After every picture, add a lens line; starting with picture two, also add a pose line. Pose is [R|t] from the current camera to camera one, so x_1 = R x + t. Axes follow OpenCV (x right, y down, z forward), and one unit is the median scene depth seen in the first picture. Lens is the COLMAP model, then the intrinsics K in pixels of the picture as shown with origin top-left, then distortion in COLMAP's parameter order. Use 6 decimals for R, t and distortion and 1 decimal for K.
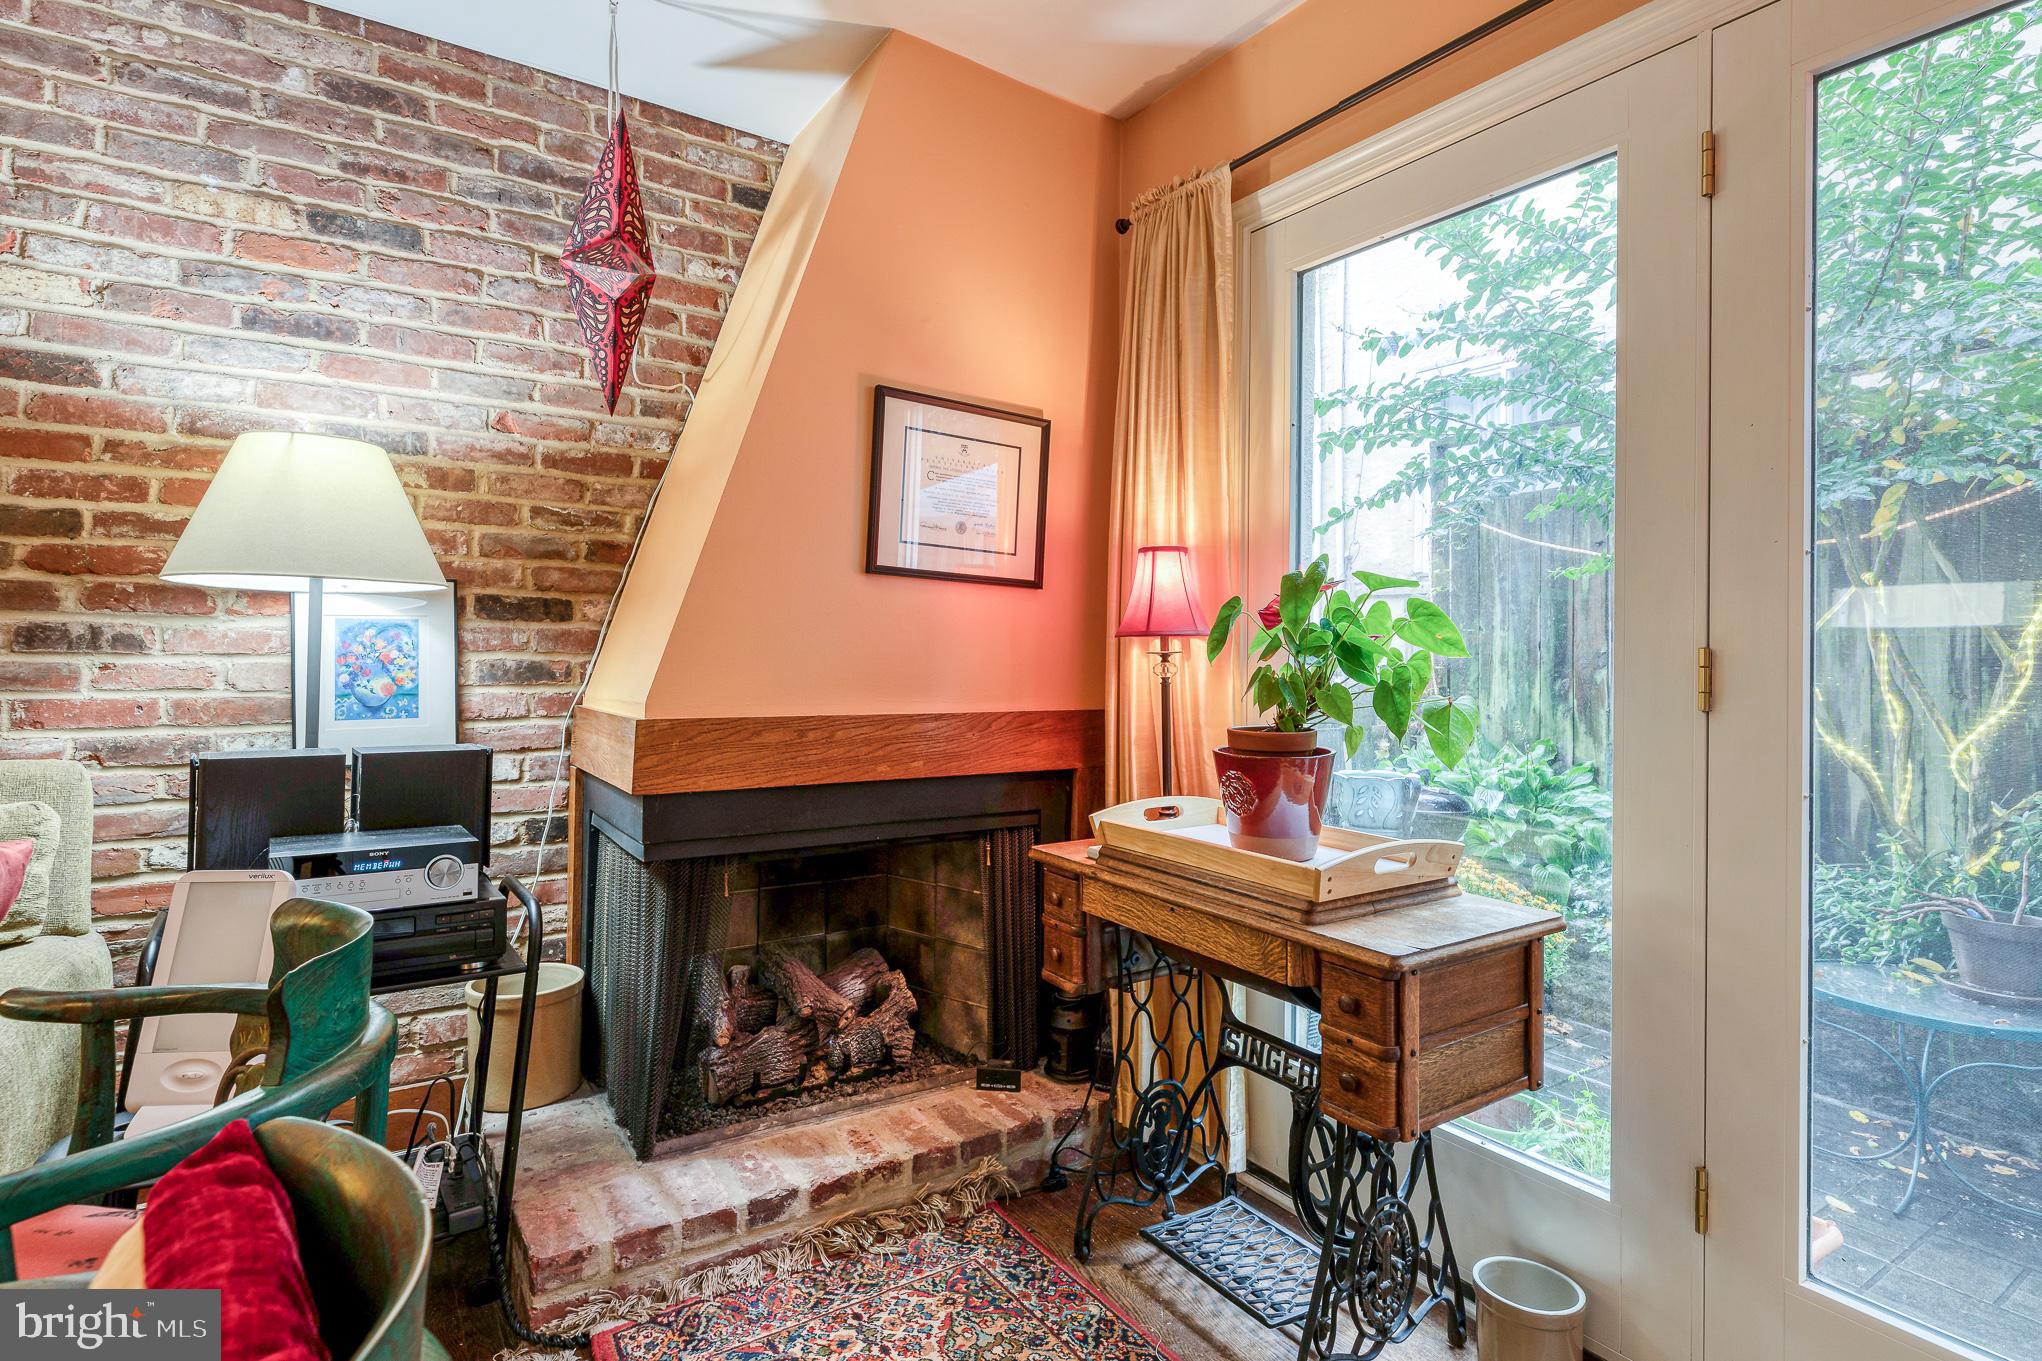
lens RADIAL K [[1022.7, 0, 1026.7], [0, 1022.7, 649.3], [0, 0, 1]] dist [-0.003190, 0.001091]
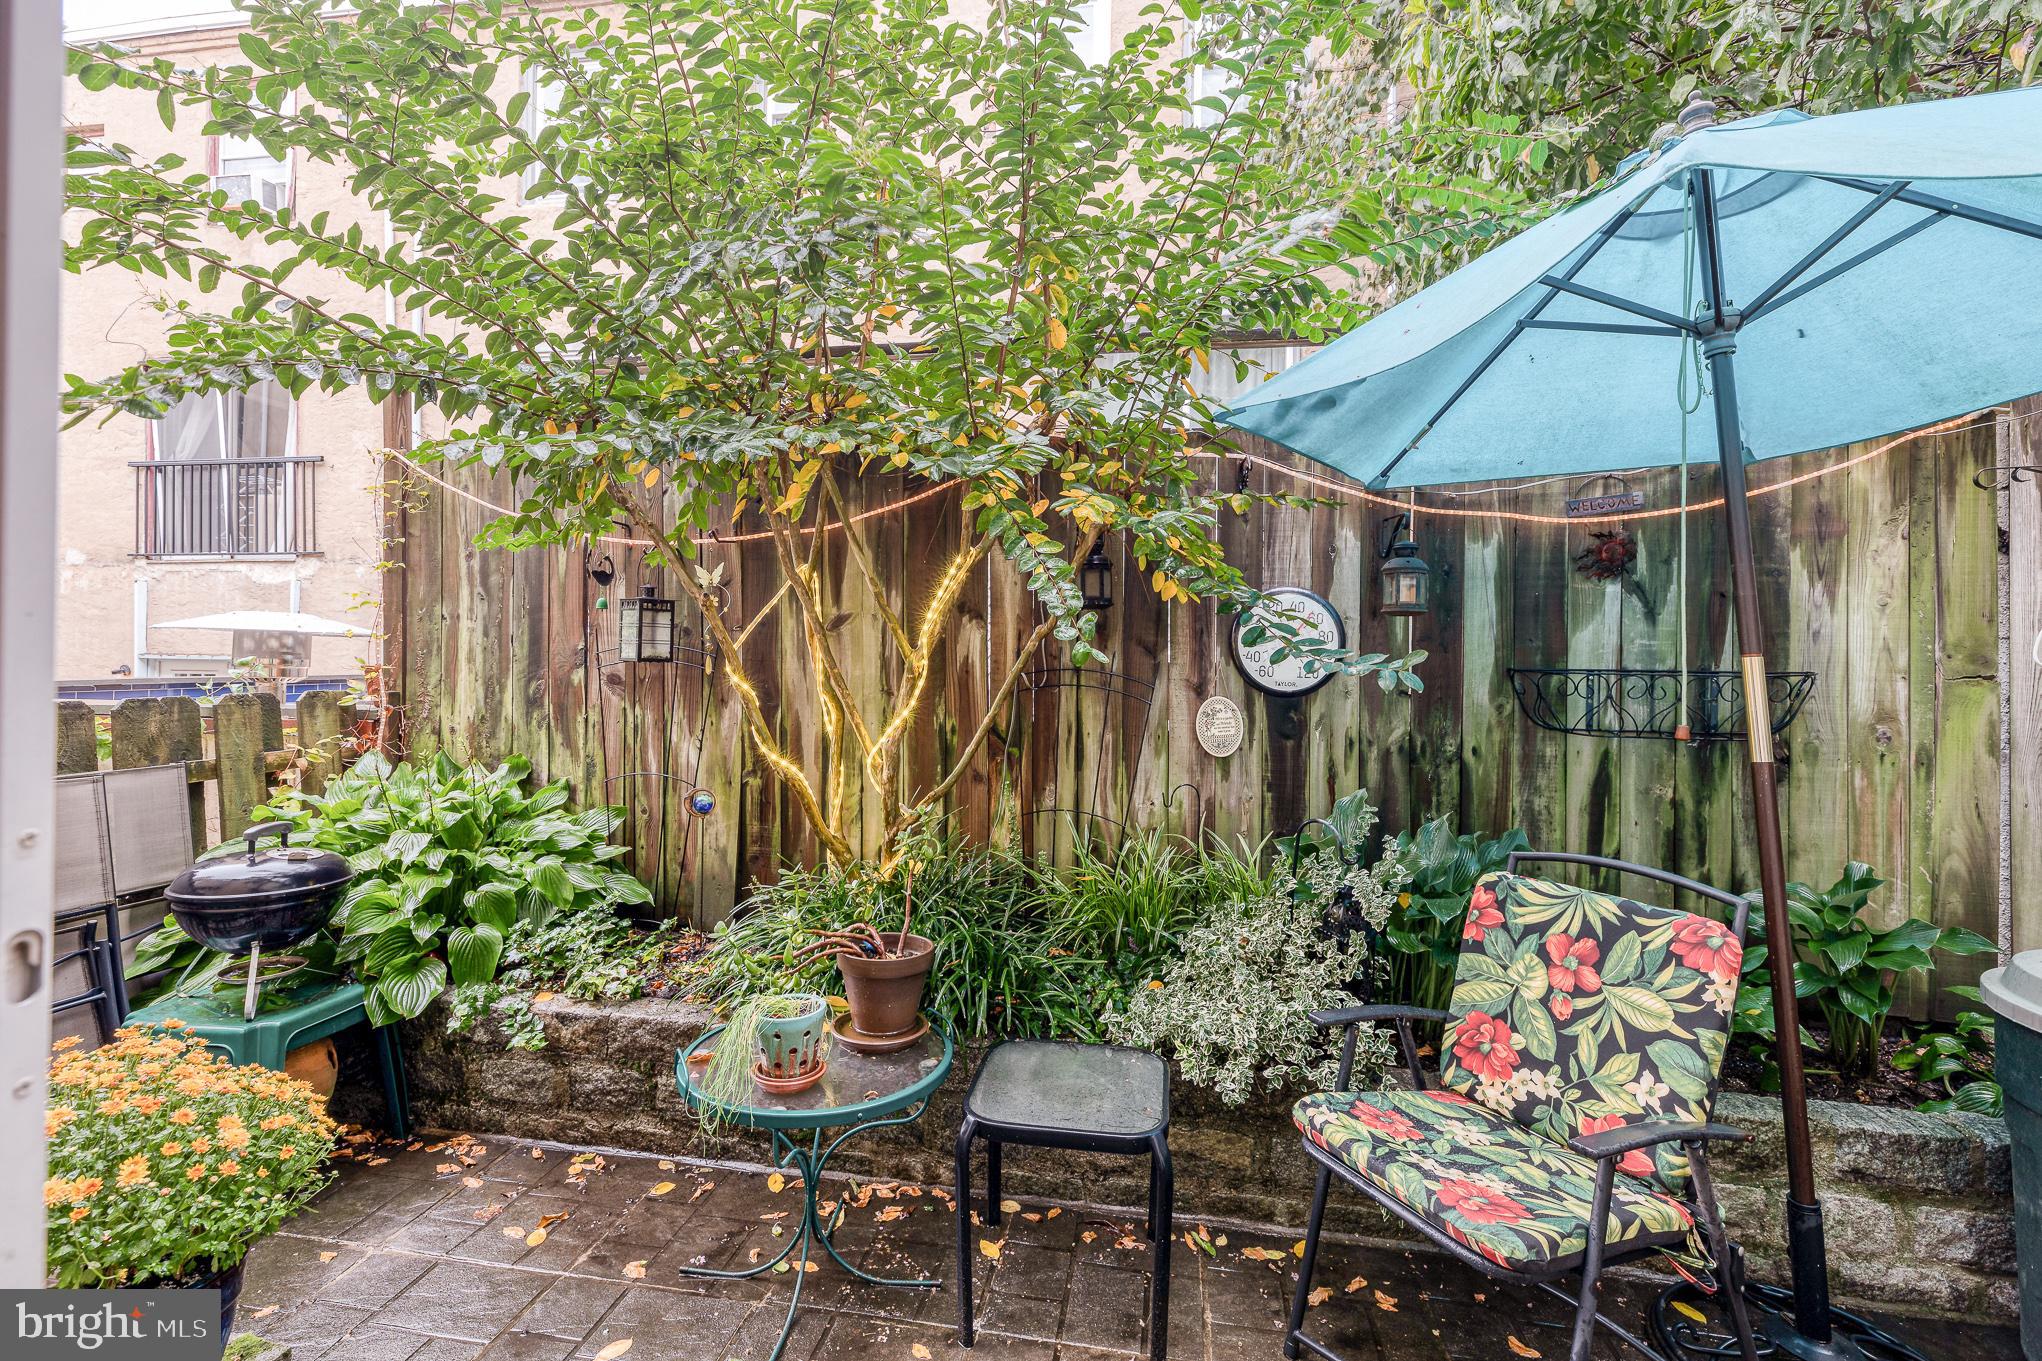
lens RADIAL K [[913.6, 0, 1017.2], [0, 913.6, 667.2], [0, 0, 1]] dist [0.002260, -0.000098]
pose [[0.691238, -0.010944, 0.722545, 0.428436], [-0.008173, 0.999703, 0.022961, -0.003061], [-0.722581, -0.021777, 0.690943, 0.344599]]
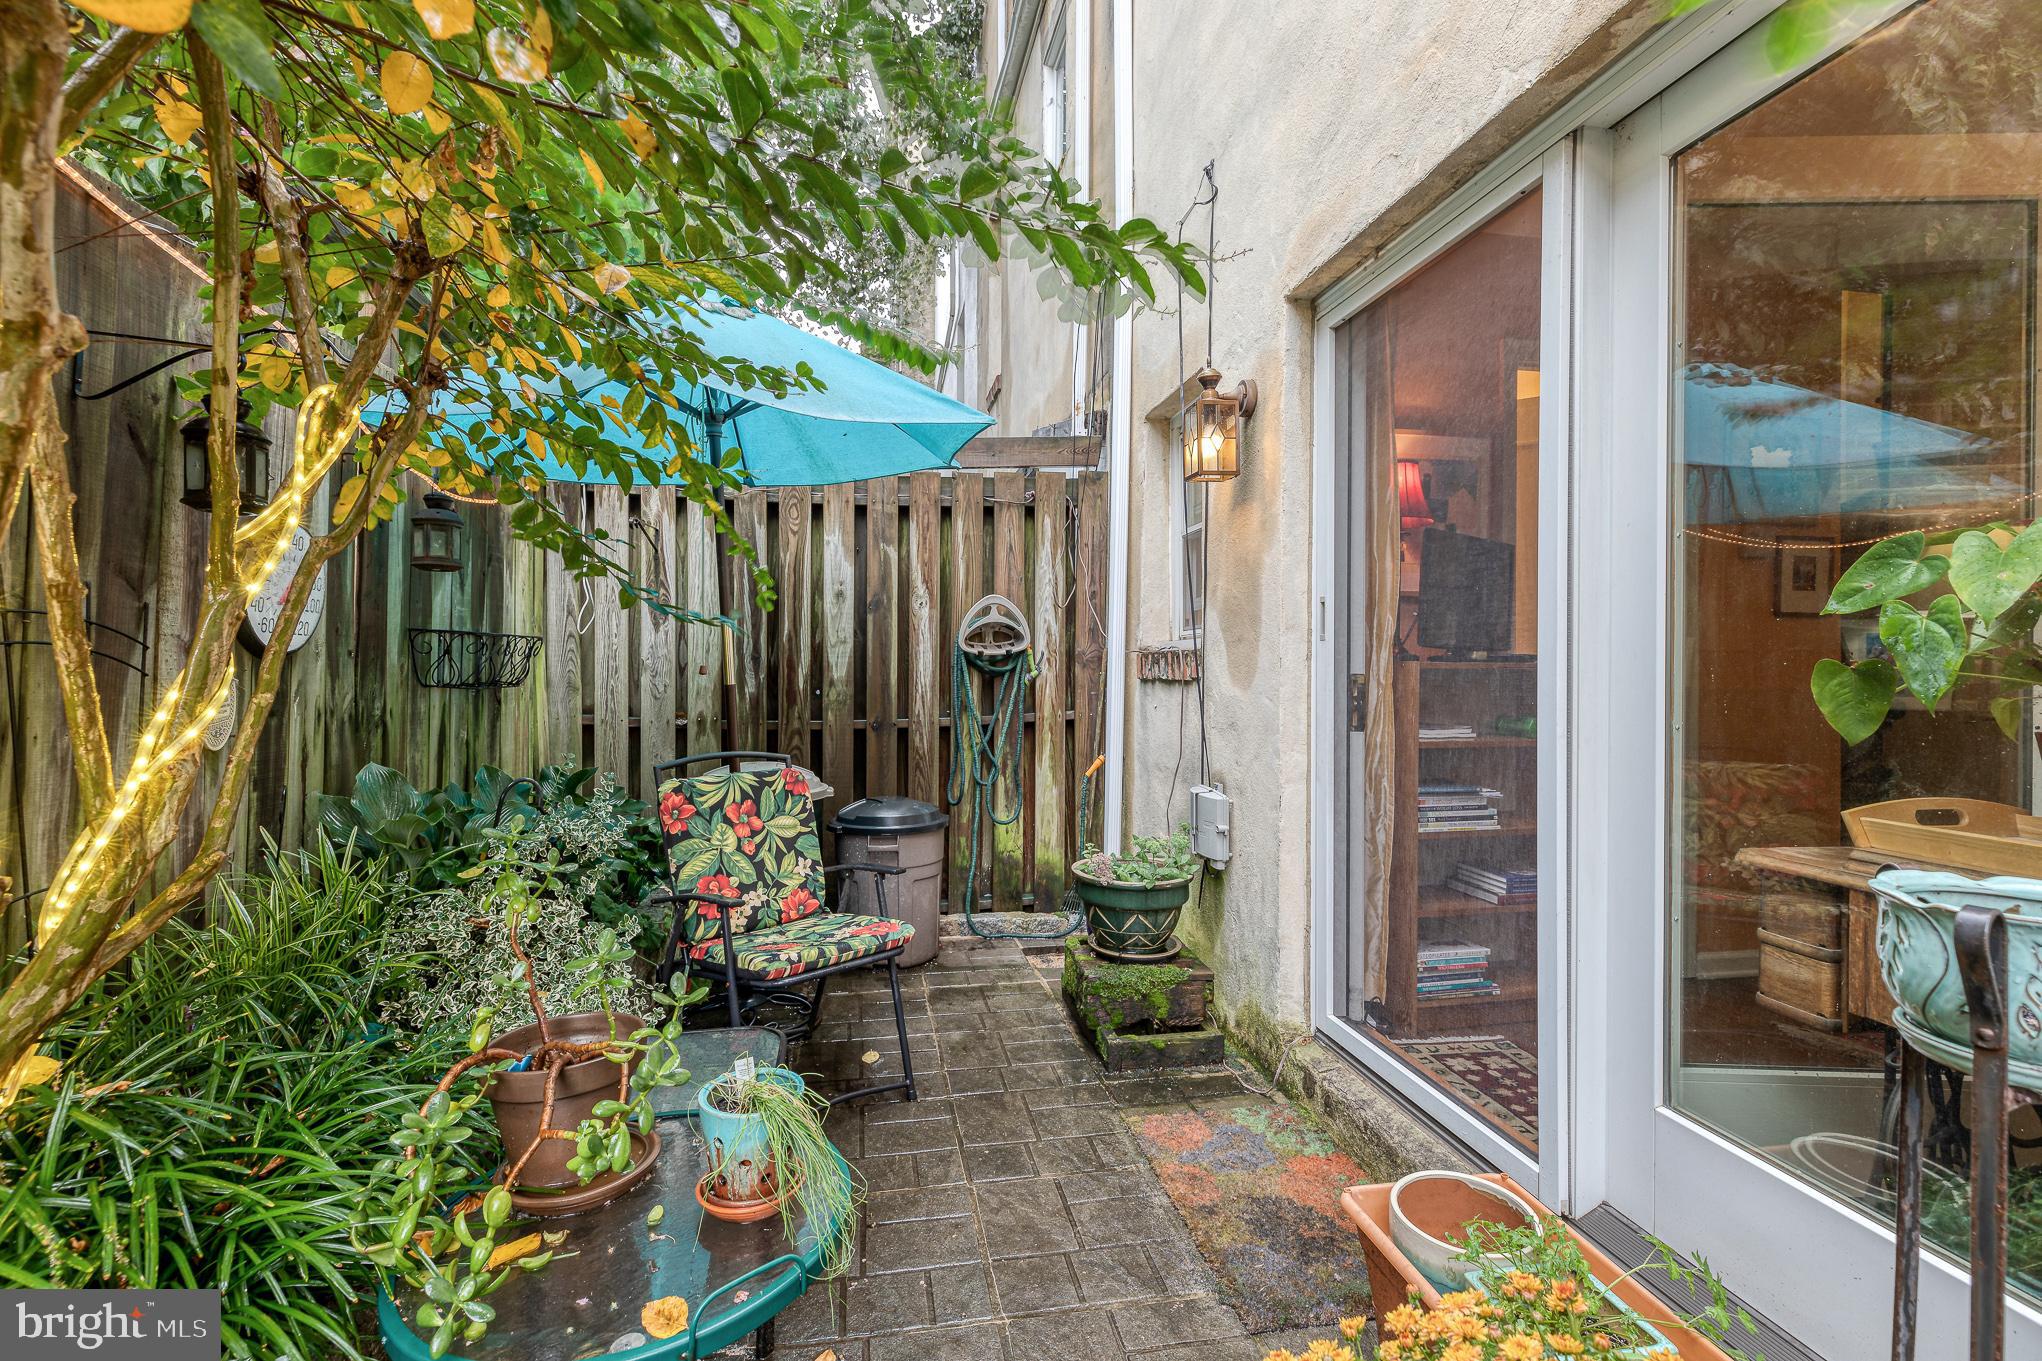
lens RADIAL K [[913.6, 0, 1017.2], [0, 913.6, 667.2], [0, 0, 1]] dist [0.002260, -0.000098]
pose [[-0.916034, -0.014385, 0.400843, 0.494010], [-0.015930, 0.999873, -0.000522, 0.049056], [-0.400785, -0.006864, -0.916146, 1.319295]]
